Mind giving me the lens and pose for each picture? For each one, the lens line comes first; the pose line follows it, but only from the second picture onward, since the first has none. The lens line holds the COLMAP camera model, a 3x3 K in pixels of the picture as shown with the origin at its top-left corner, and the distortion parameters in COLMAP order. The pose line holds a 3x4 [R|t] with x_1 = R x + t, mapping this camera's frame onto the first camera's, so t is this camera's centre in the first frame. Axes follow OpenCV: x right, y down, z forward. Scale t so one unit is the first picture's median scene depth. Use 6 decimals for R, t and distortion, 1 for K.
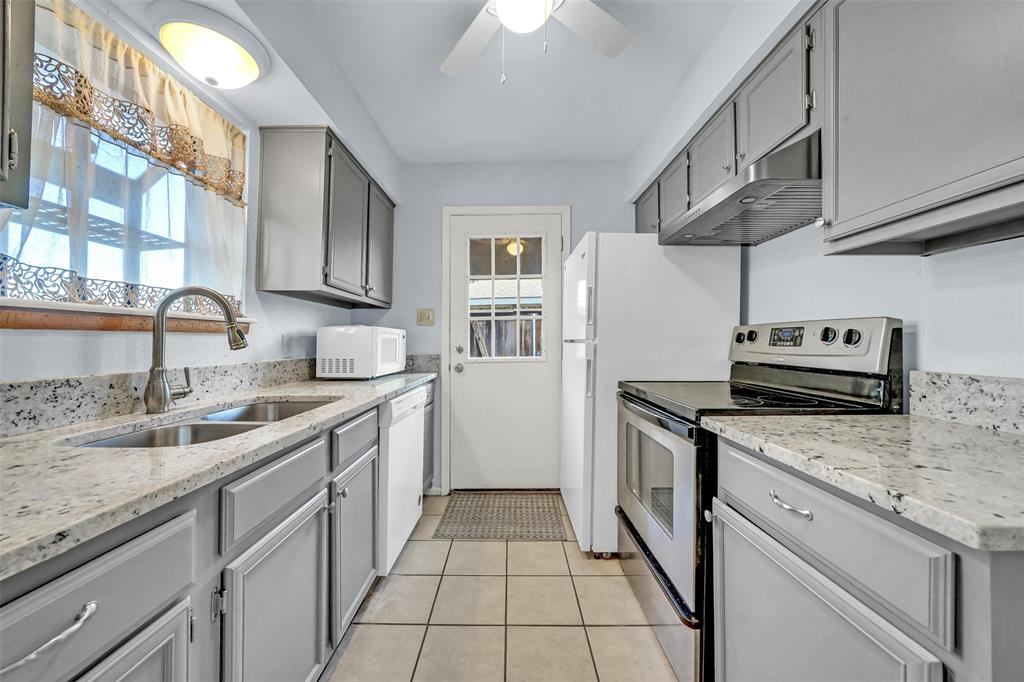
lens RADIAL K [[379.3, 0, 512.0], [0, 379.3, 341.0], [0, 0, 1]] dist [-0.001173, -0.000222]
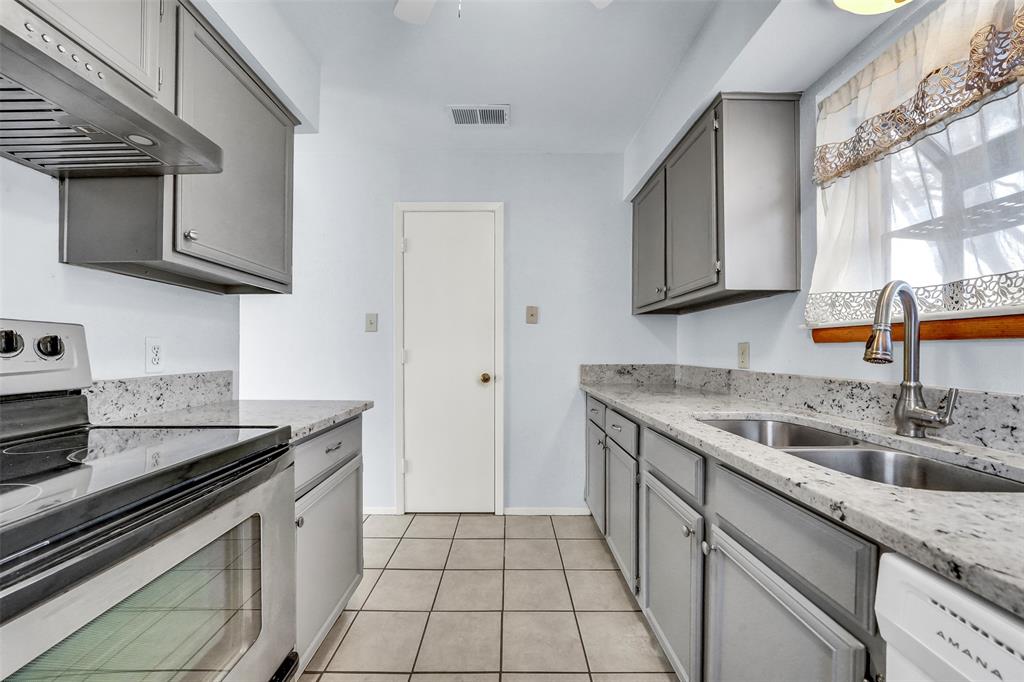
lens RADIAL K [[379.3, 0, 512.0], [0, 379.3, 341.0], [0, 0, 1]] dist [-0.001173, -0.000222]
pose [[-0.999851, 0.000987, -0.017225, -0.046570], [0.001351, 0.999776, -0.021100, -0.006535], [0.017201, -0.021120, -0.999629, 2.153637]]
